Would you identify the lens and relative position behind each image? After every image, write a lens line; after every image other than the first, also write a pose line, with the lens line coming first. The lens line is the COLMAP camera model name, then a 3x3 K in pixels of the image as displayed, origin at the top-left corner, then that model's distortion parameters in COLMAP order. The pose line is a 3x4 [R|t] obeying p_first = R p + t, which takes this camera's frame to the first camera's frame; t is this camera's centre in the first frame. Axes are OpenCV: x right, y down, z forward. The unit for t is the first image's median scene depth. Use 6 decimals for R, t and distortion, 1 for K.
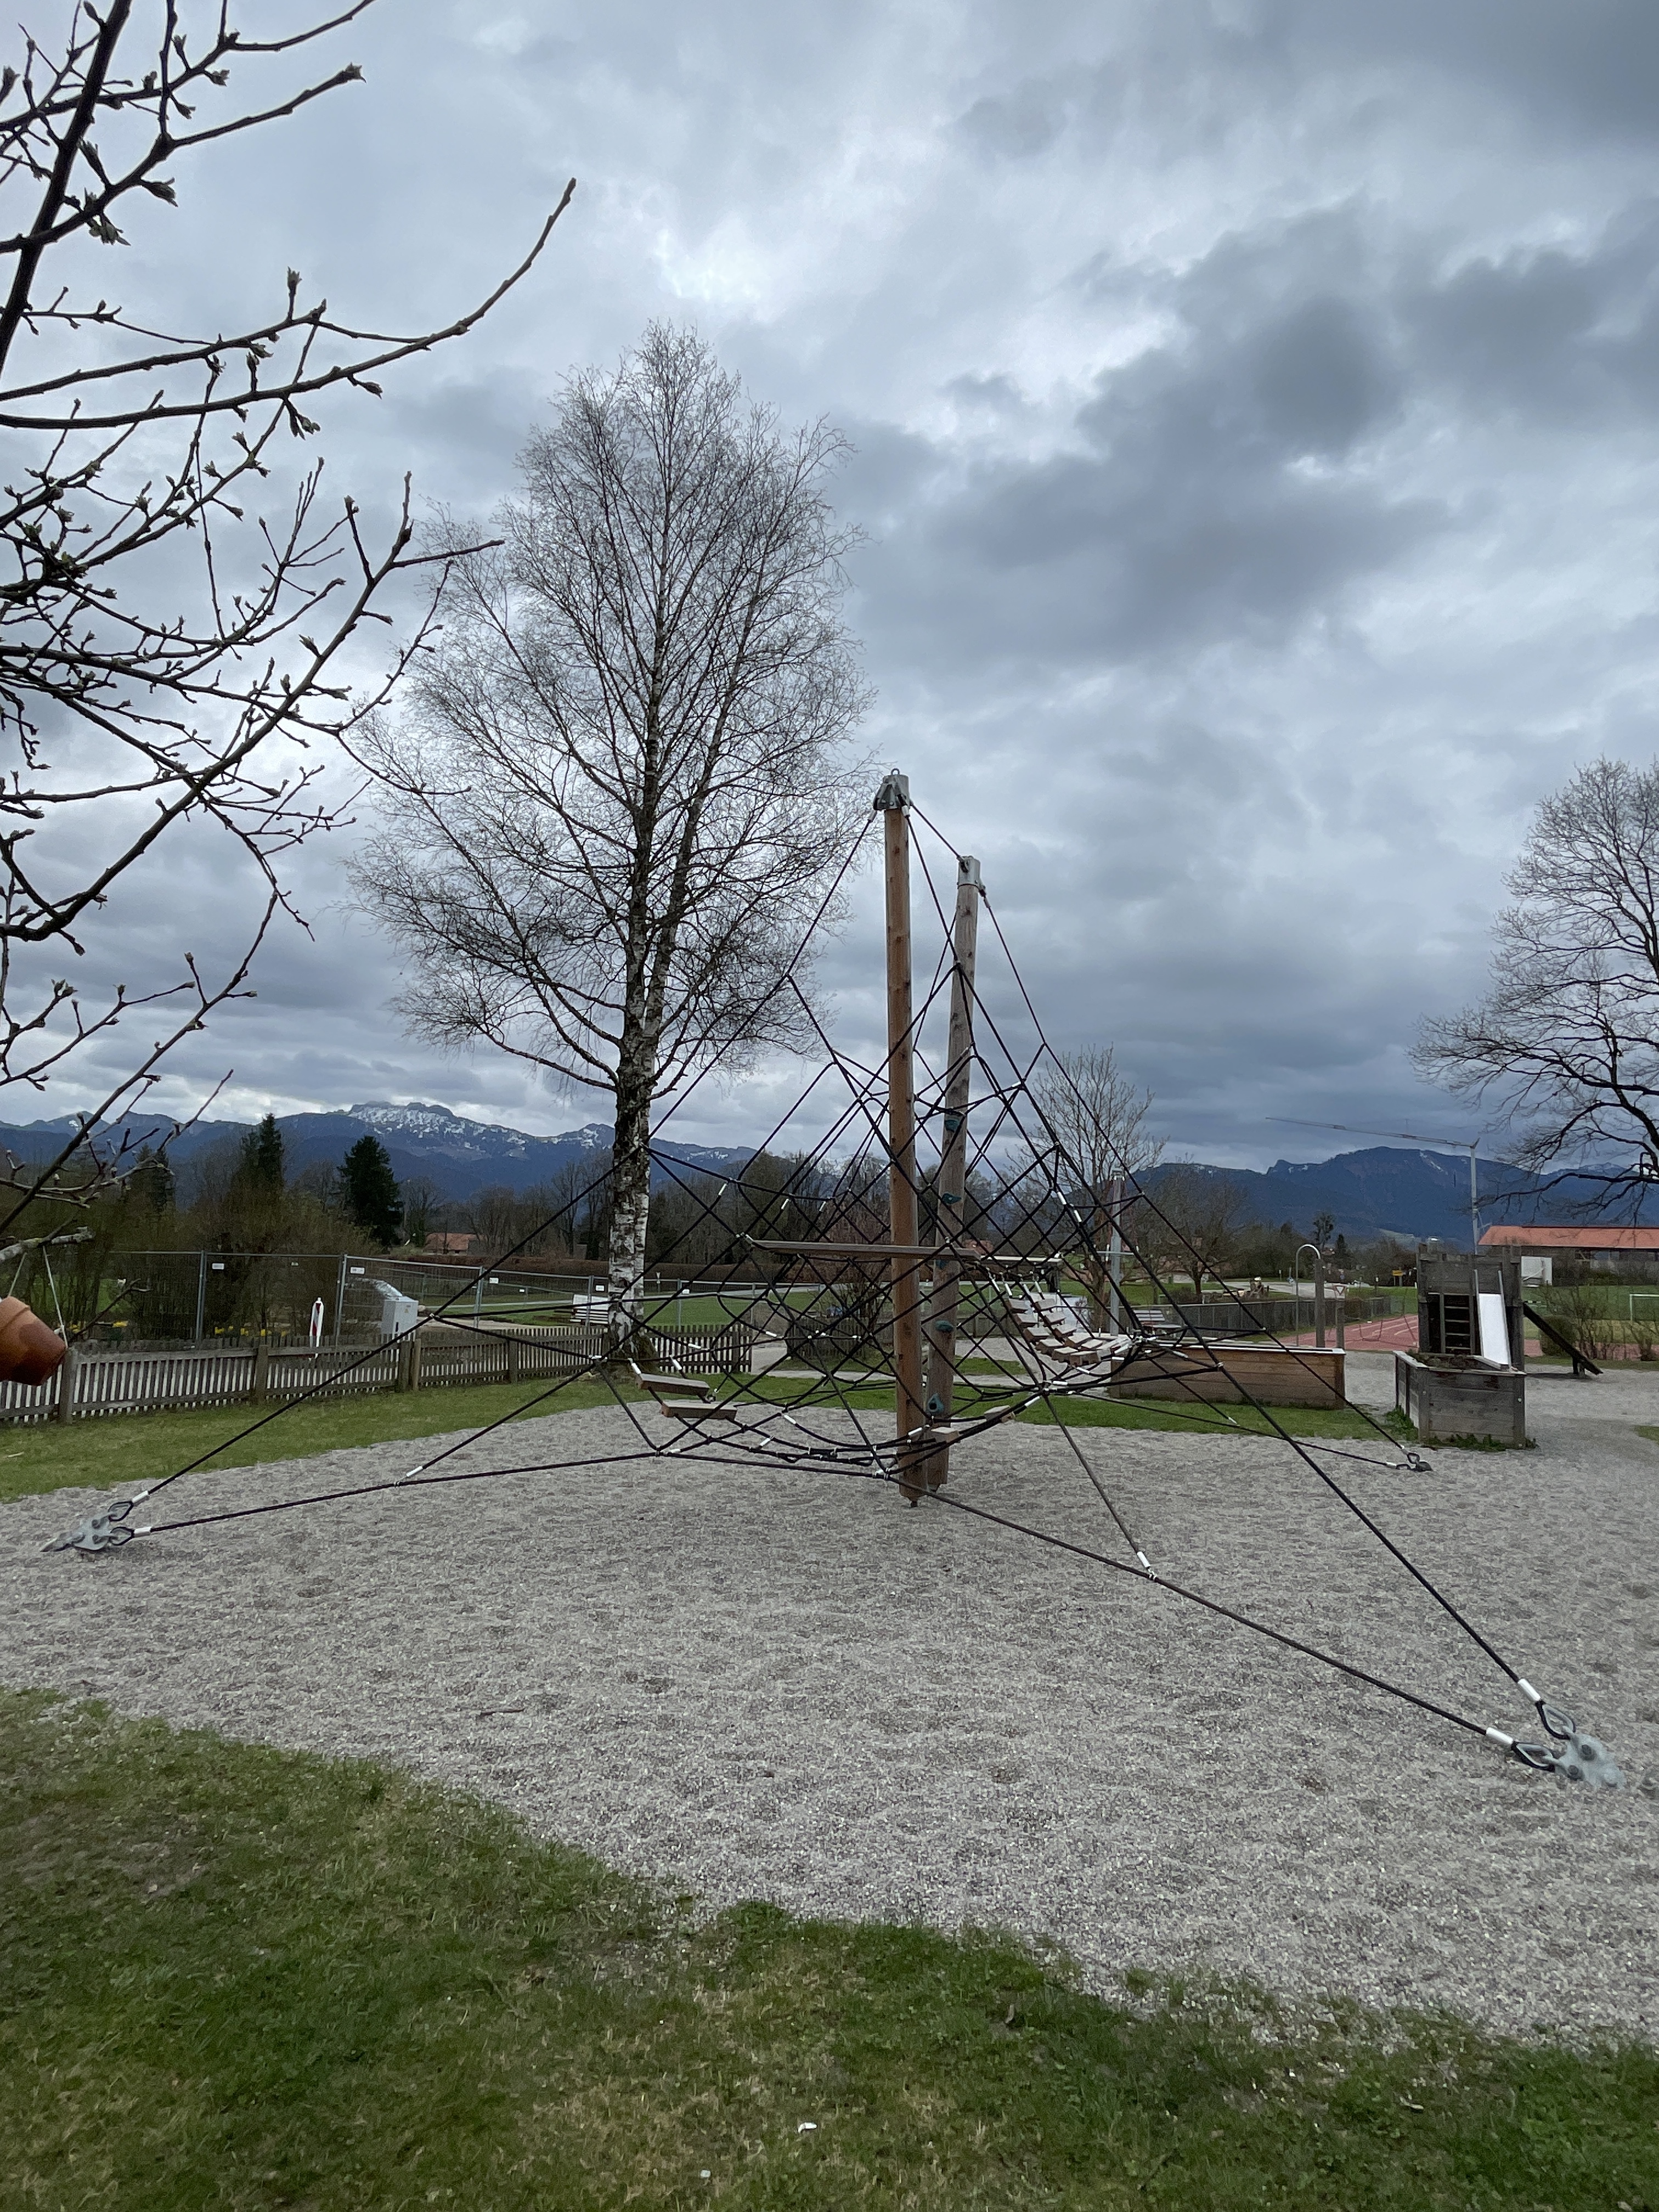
lens RADIAL K [[1196.5, 0, 829.0], [0, 1196.5, 1099.8], [0, 0, 1]] dist [-0.012834, -0.001478]
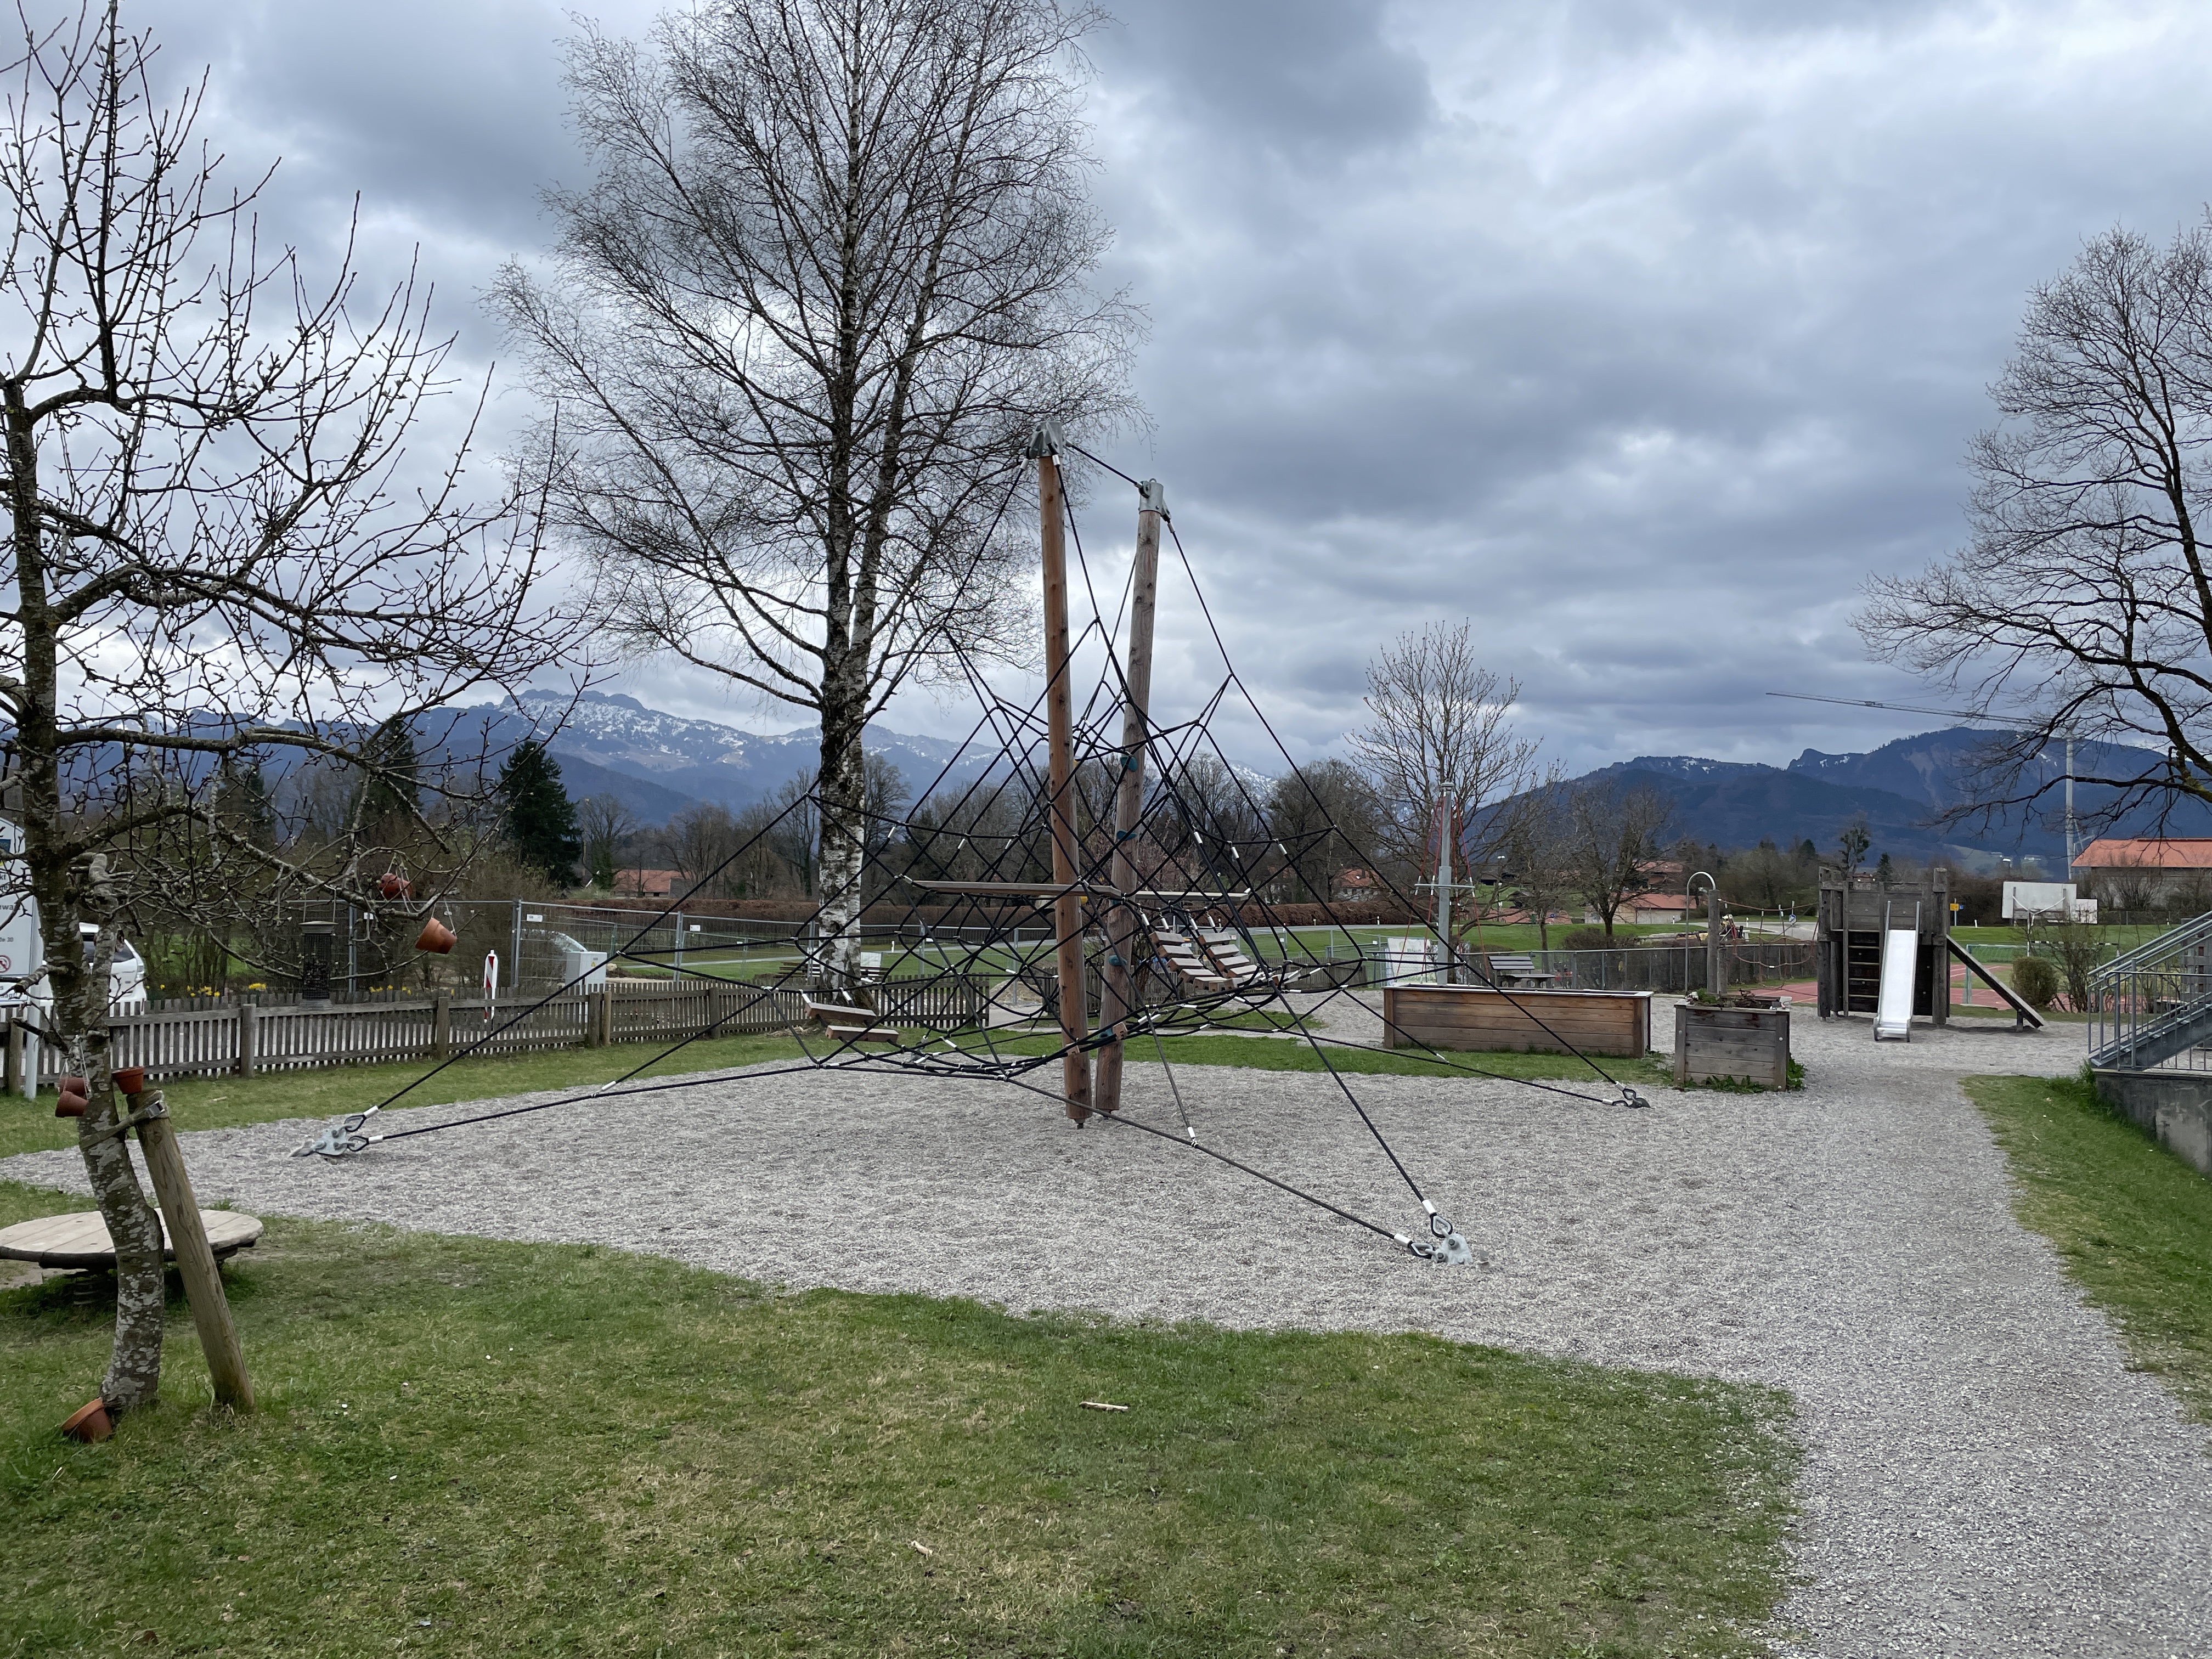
lens RADIAL K [[1661.9, 0, 1102.3], [0, 1661.9, 834.0], [0, 0, 1]] dist [0.023427, -0.008017]
pose [[0.999174, -0.014770, -0.037858, 0.071696], [0.018257, 0.995453, 0.093491, -0.026381], [0.036305, -0.094105, 0.994900, -0.207726]]
